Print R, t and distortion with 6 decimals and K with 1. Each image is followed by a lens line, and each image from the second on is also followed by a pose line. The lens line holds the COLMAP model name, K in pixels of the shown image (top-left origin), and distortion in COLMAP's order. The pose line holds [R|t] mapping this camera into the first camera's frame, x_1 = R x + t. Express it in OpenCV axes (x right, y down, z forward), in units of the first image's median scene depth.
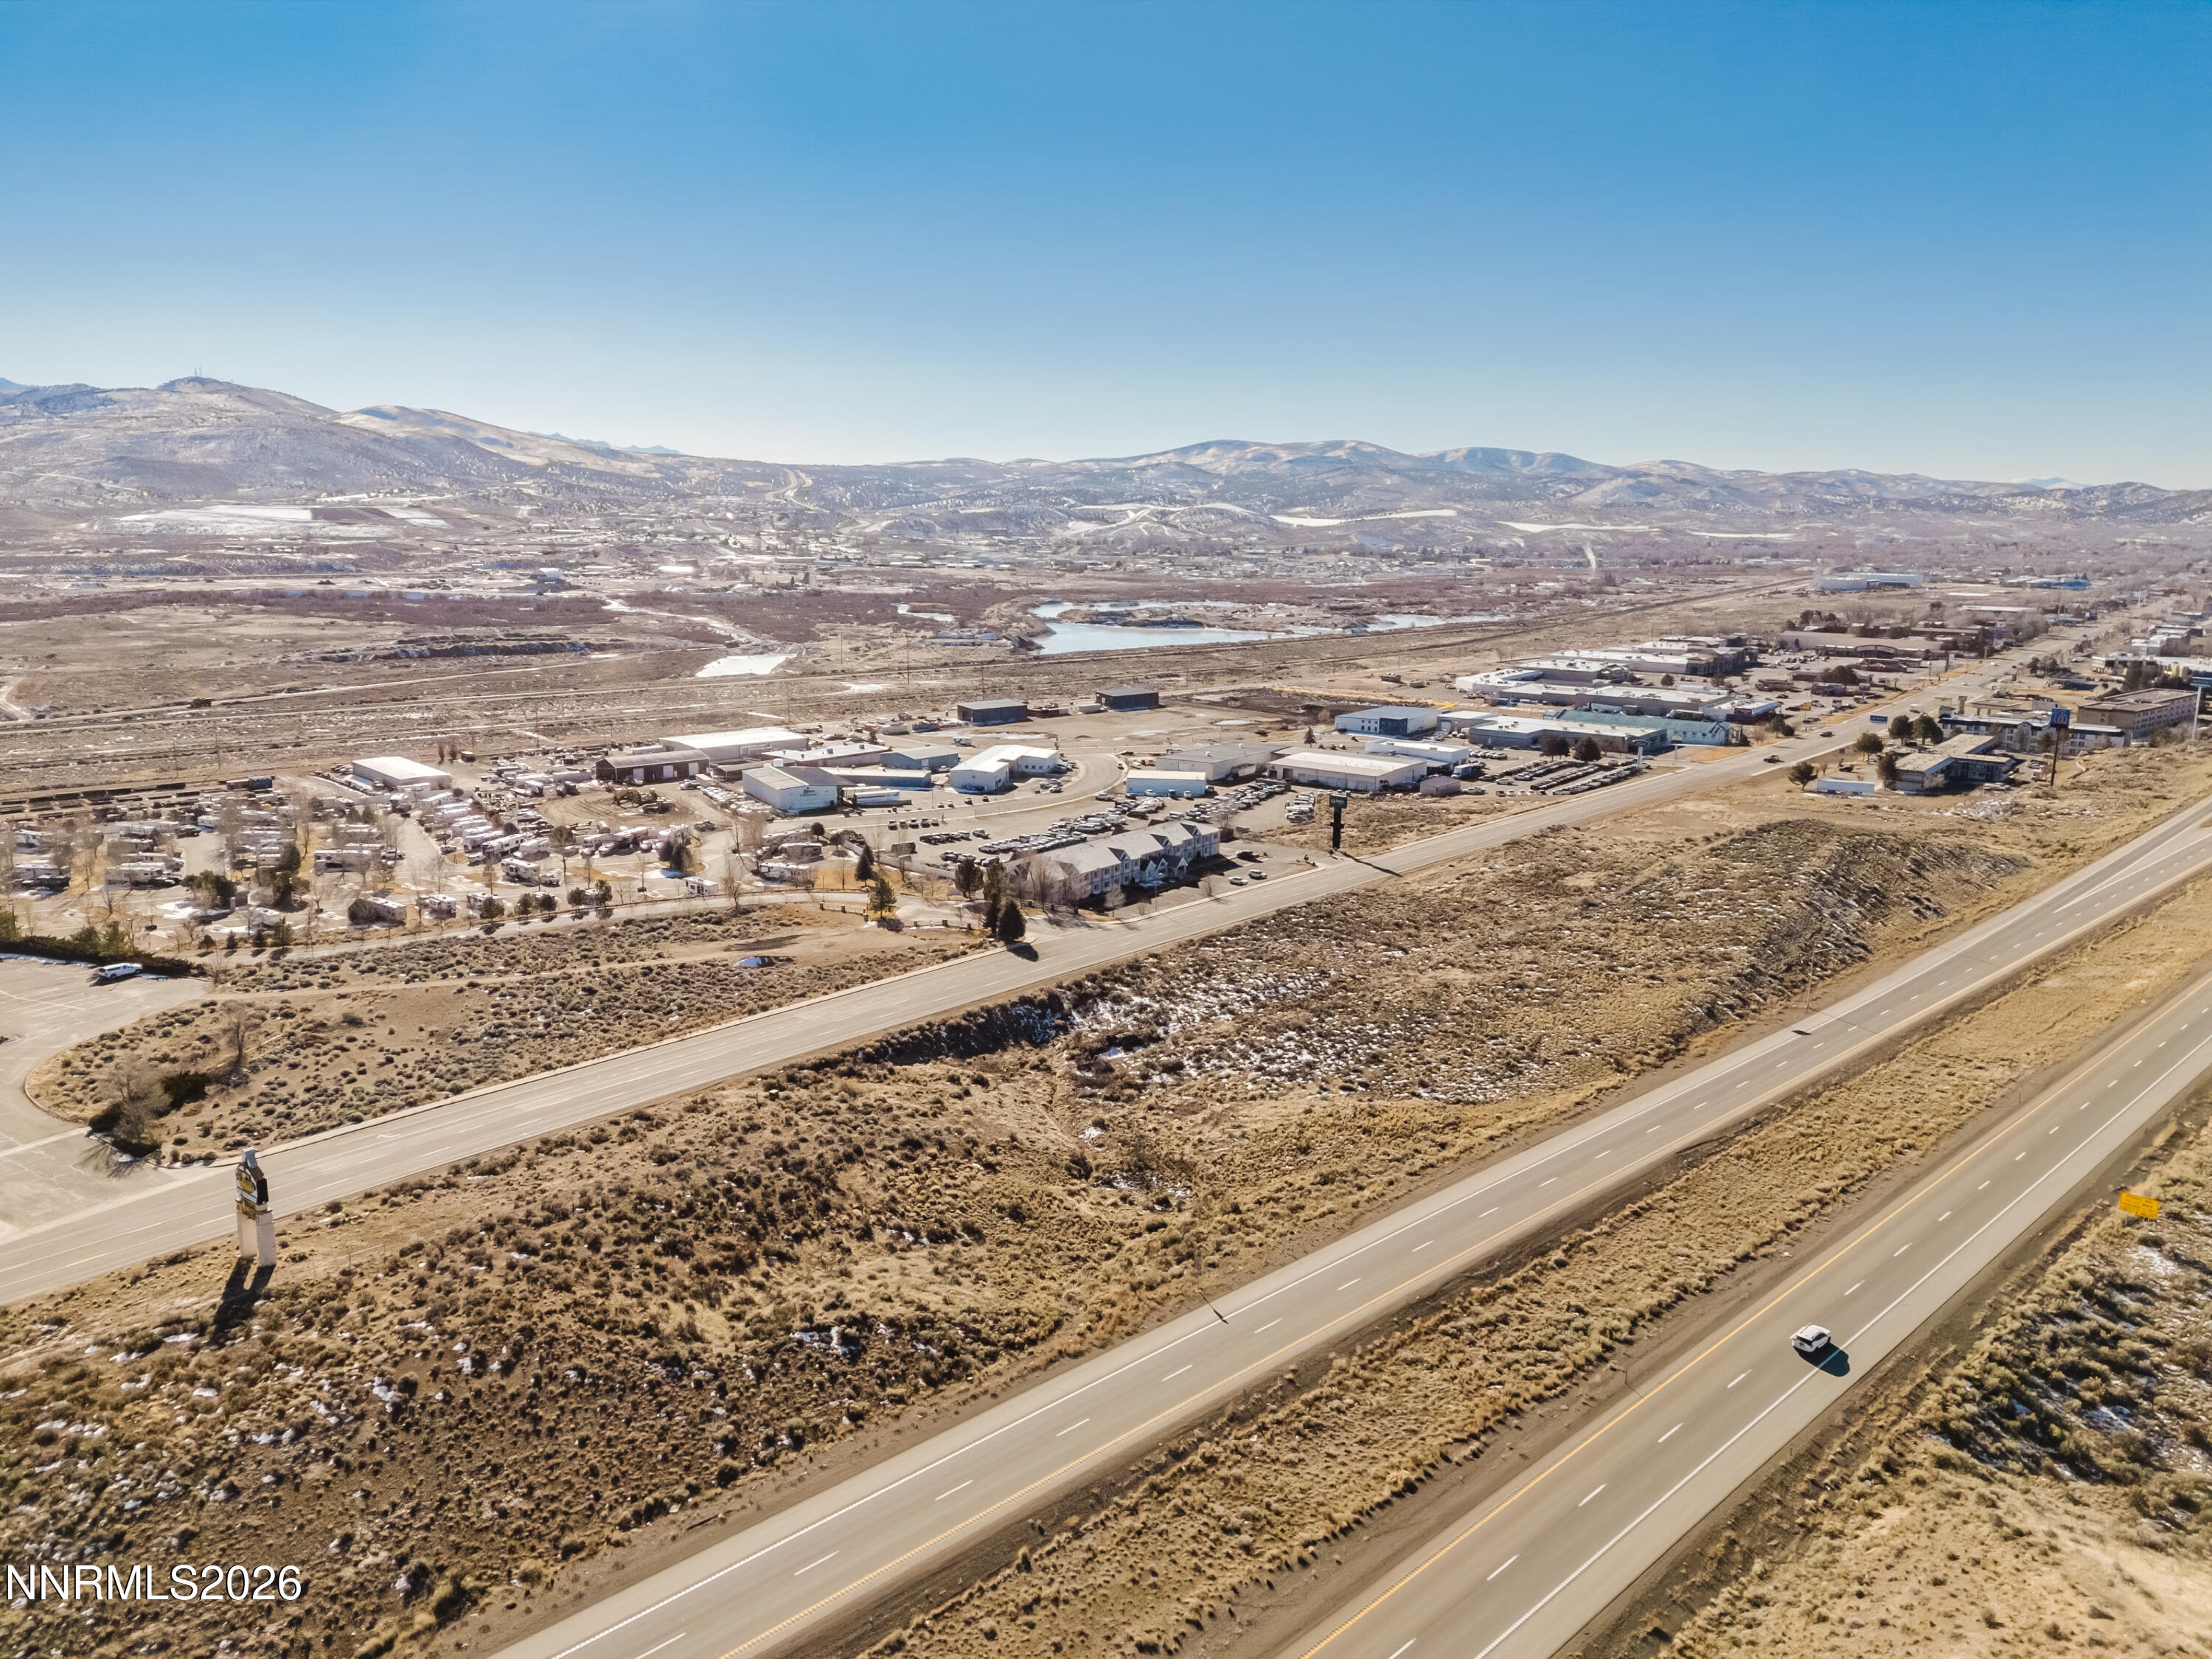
lens RADIAL K [[1604.3, 0, 1113.7], [0, 1604.3, 843.8], [0, 0, 1]] dist [0.077800, -0.070015]
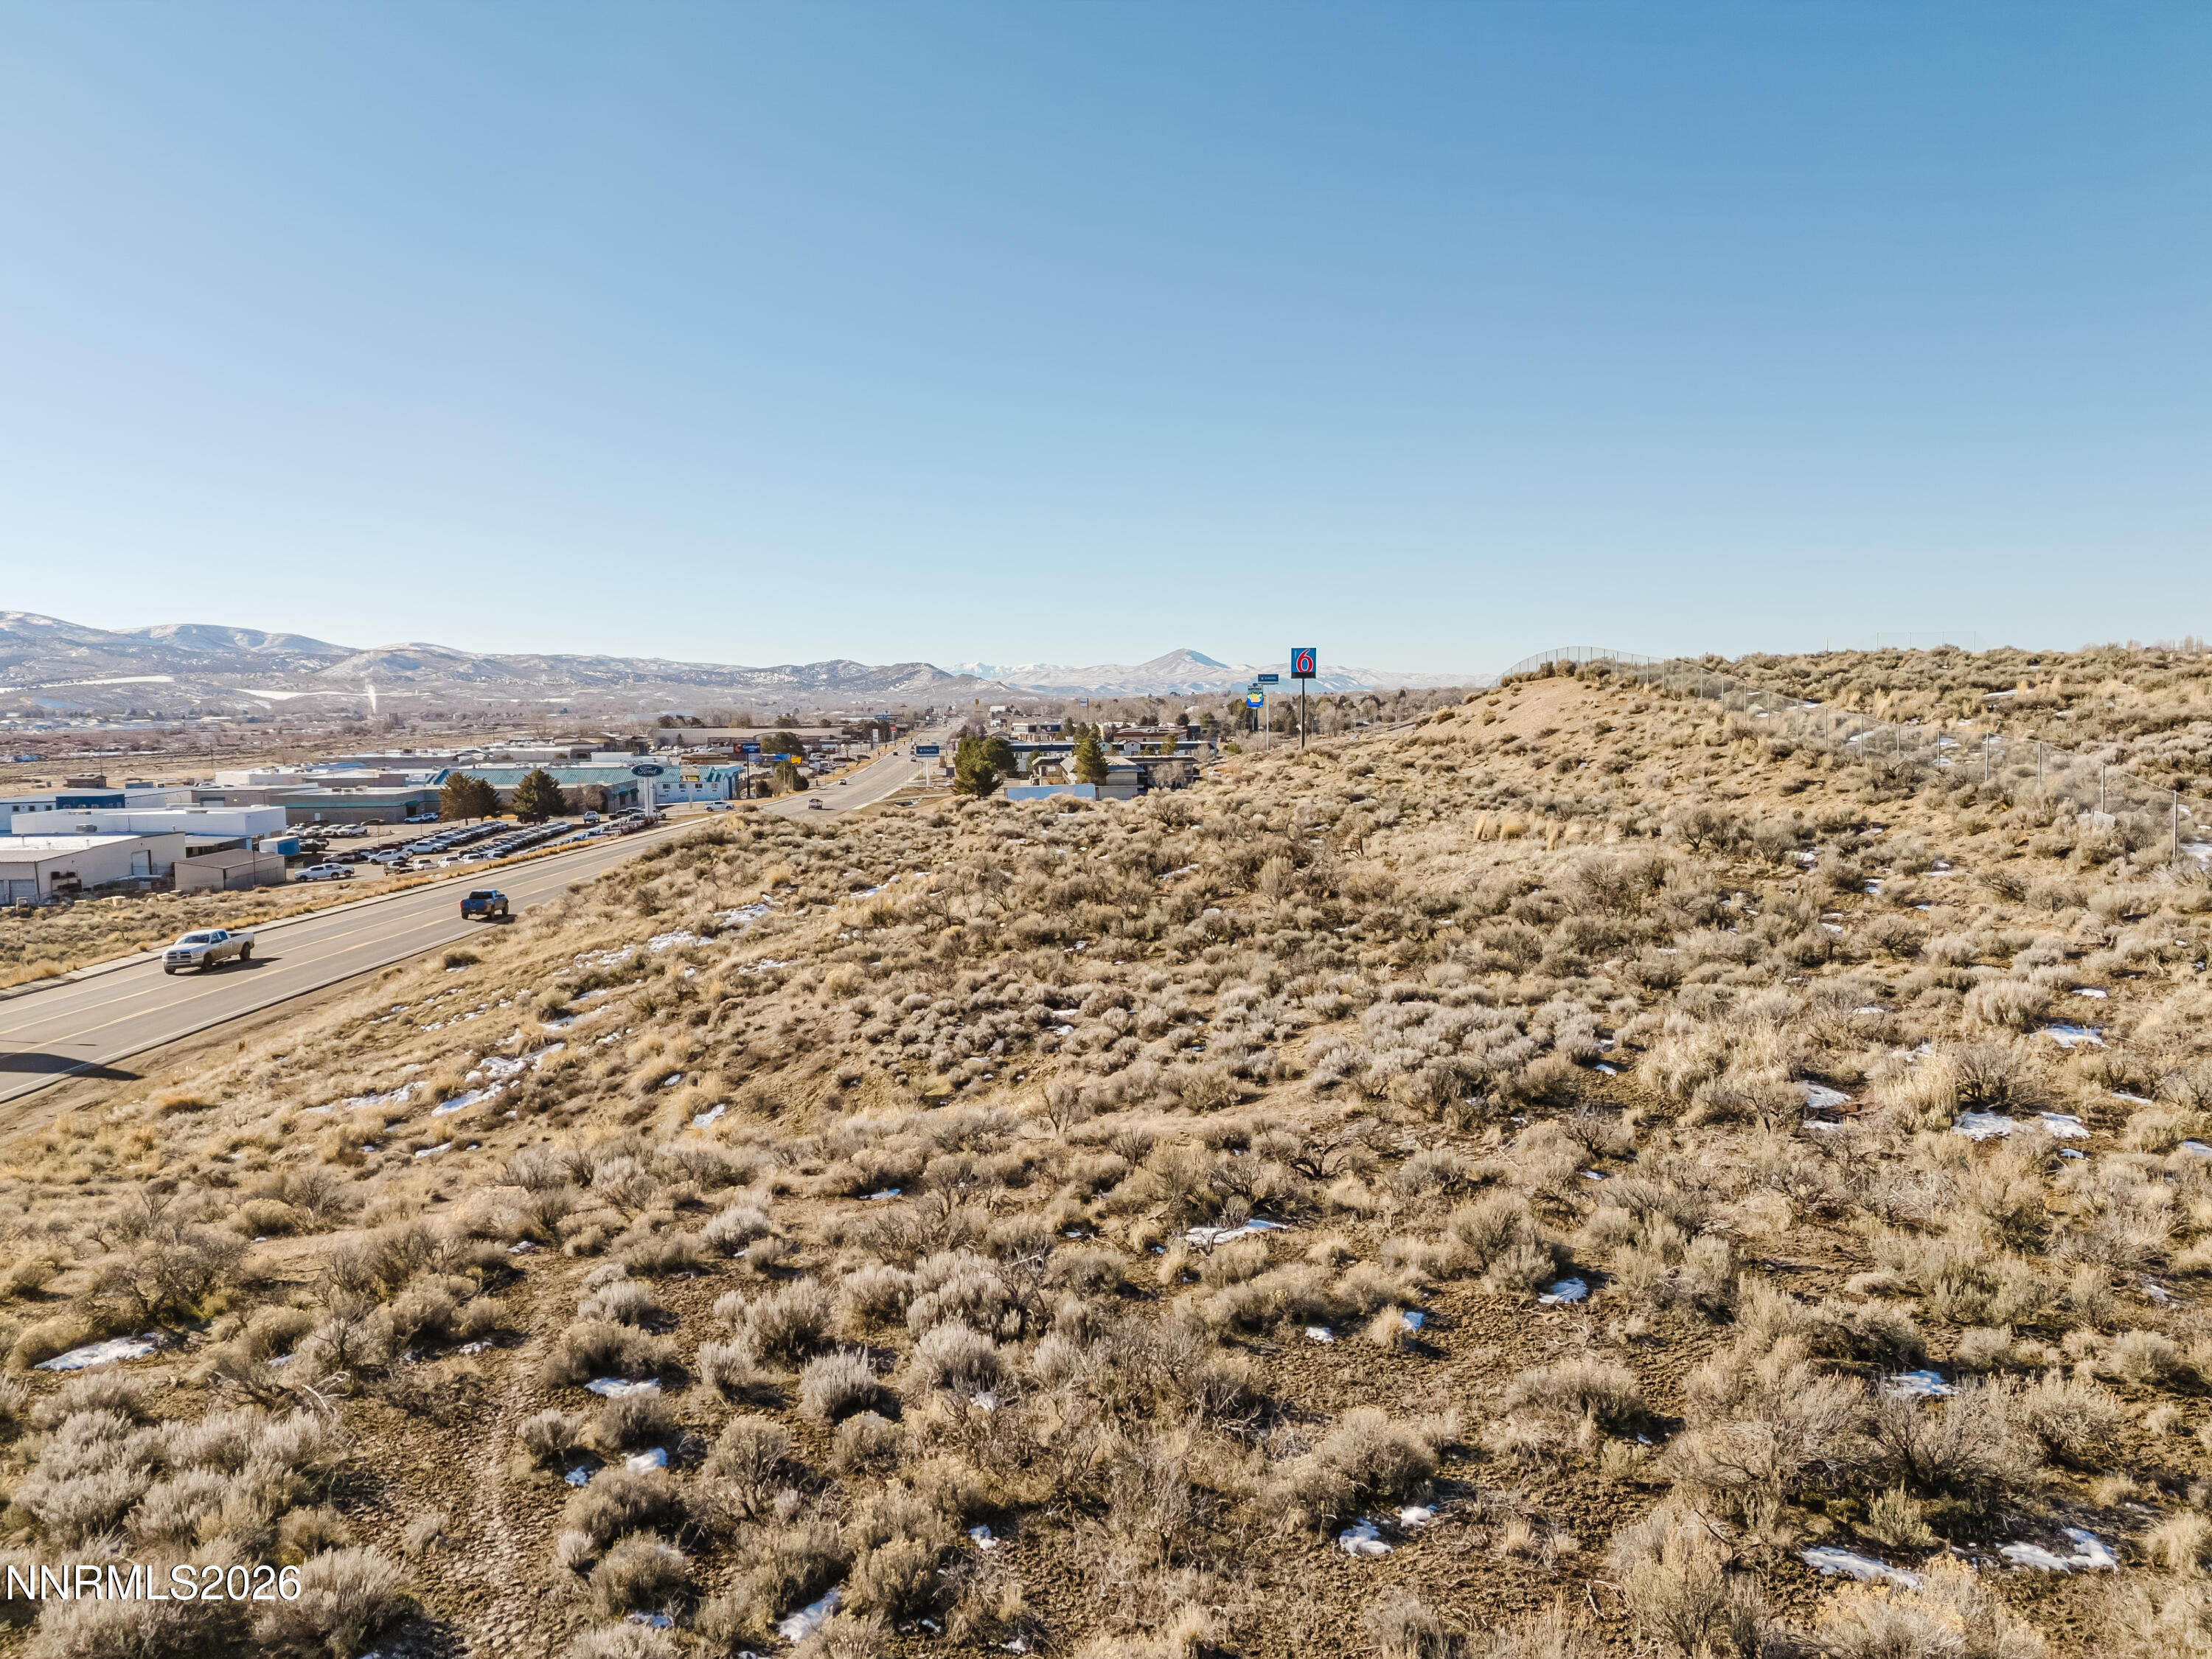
lens RADIAL K [[1604.3, 0, 1119.2], [0, 1604.3, 830.1], [0, 0, 1]] dist [0.077800, -0.070015]
pose [[0.745533, -0.073830, 0.662367, 0.034388], [0.155307, 0.985730, -0.064934, 0.005196], [-0.648121, 0.151280, 0.746360, 0.189879]]
